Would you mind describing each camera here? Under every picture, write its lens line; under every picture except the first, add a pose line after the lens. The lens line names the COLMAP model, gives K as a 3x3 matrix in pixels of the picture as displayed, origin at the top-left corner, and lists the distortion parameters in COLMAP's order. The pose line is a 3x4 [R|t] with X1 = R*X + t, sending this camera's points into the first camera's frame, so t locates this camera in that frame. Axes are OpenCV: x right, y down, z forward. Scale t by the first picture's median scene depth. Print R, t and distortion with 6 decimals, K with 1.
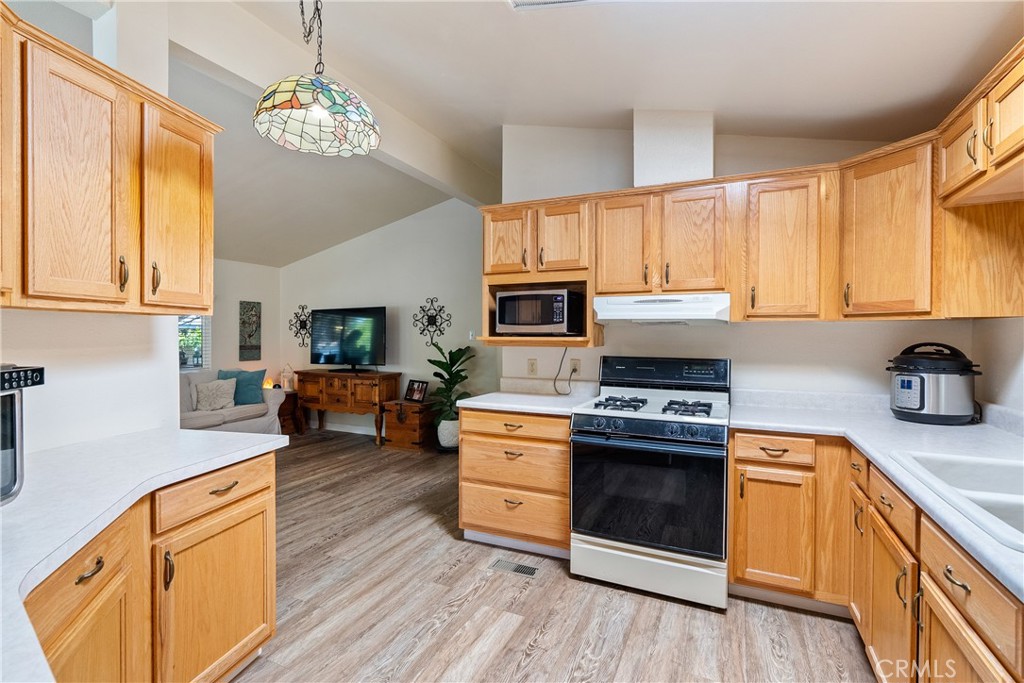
lens RADIAL K [[469.3, 0, 511.1], [0, 469.3, 340.5], [0, 0, 1]] dist [-0.009331, 0.003524]
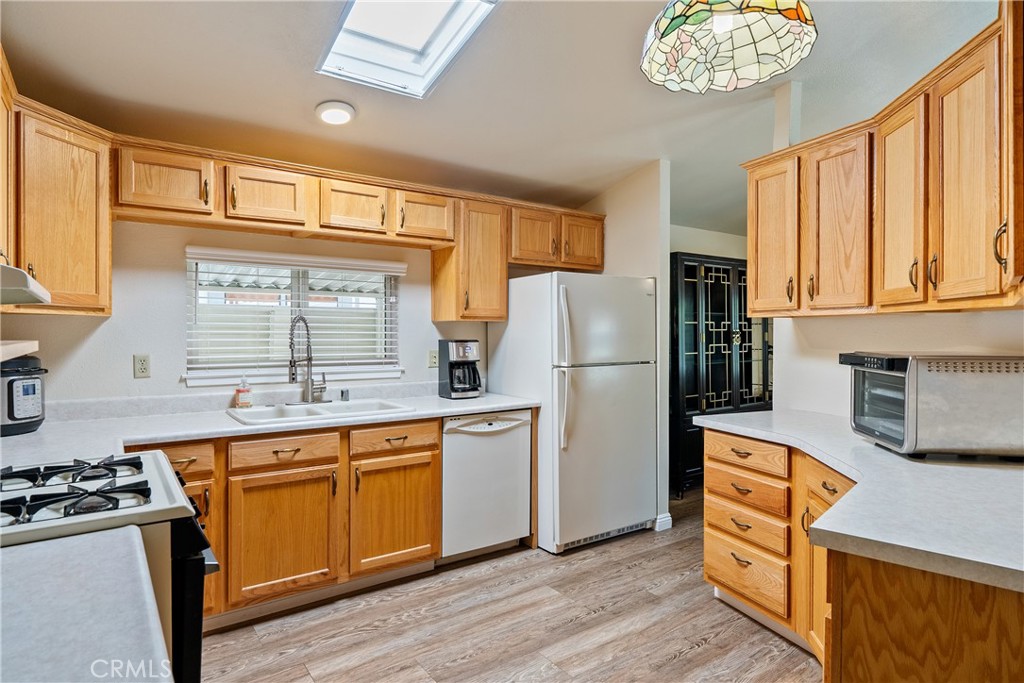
lens RADIAL K [[571.2, 0, 512.6], [0, 571.2, 340.3], [0, 0, 1]] dist [0.001894, -0.000329]
pose [[-0.872965, -0.010254, 0.487675, -0.337645], [0.002377, 0.999678, 0.025274, -0.016136], [-0.487777, 0.023222, -0.872659, 1.167735]]
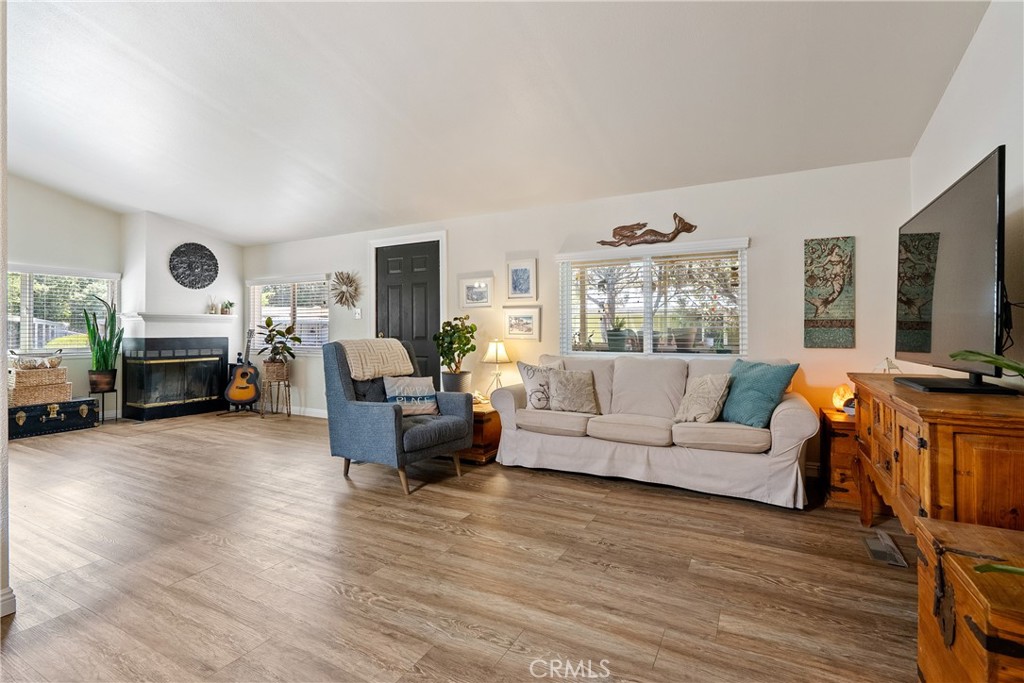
lens RADIAL K [[469.3, 0, 513.0], [0, 469.3, 326.1], [0, 0, 1]] dist [-0.009331, 0.003524]
pose [[-0.052812, -0.013291, -0.998516, -0.011869], [-0.007434, 0.999889, -0.012916, 0.064252], [0.998577, 0.006741, -0.052905, 1.557515]]
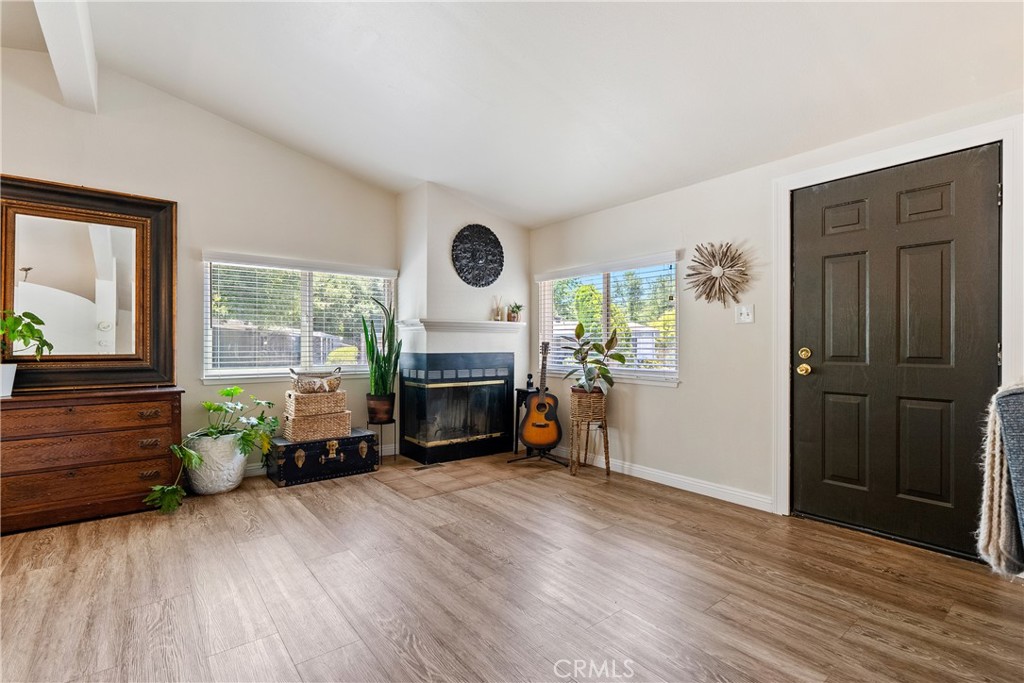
lens RADIAL K [[469.3, 0, 509.1], [0, 469.3, 346.0], [0, 0, 1]] dist [-0.009331, 0.003524]
pose [[-0.454411, 0.000250, -0.890792, -0.727927], [-0.010030, 0.999935, 0.005397, 0.066822], [0.890736, 0.011387, -0.454379, 0.779894]]
